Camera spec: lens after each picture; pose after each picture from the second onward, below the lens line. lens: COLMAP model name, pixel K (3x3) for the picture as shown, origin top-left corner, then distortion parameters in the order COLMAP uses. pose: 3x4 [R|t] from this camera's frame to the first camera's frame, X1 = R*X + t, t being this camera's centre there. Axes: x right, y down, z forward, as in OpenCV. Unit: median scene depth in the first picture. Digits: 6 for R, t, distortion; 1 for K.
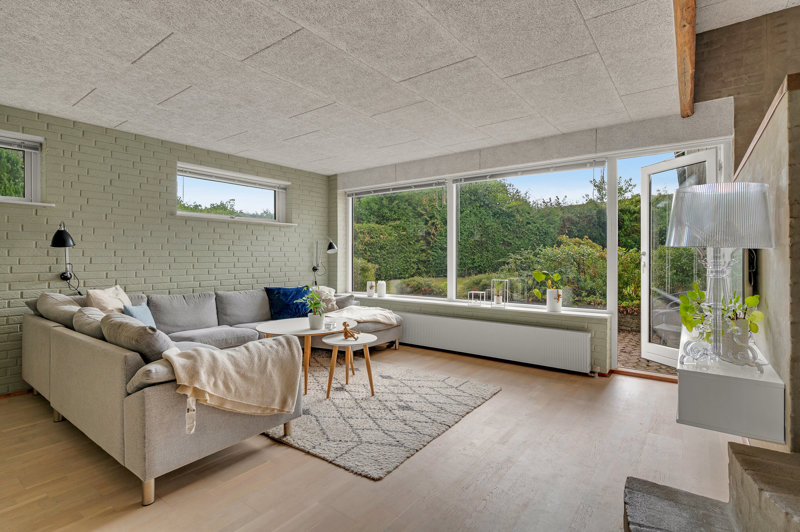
lens RADIAL K [[391.1, 0, 400.6], [0, 391.1, 257.2], [0, 0, 1]] dist [0.000717, 0.000445]
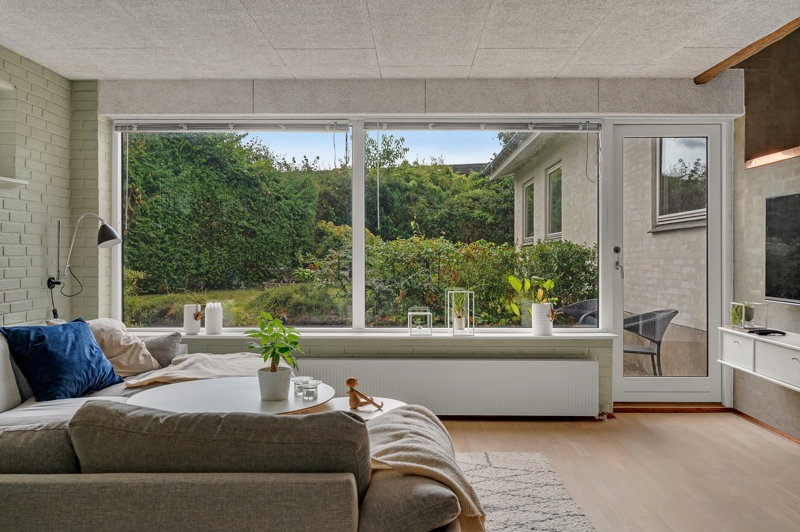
lens RADIAL K [[697.5, 0, 397.5], [0, 697.5, 259.0], [0, 0, 1]] dist [0.002035, -0.012167]
pose [[0.809049, -0.004659, 0.587722, -0.429858], [0.002023, 0.999985, 0.005141, -0.001106], [-0.587737, -0.002971, 0.809046, 0.130546]]
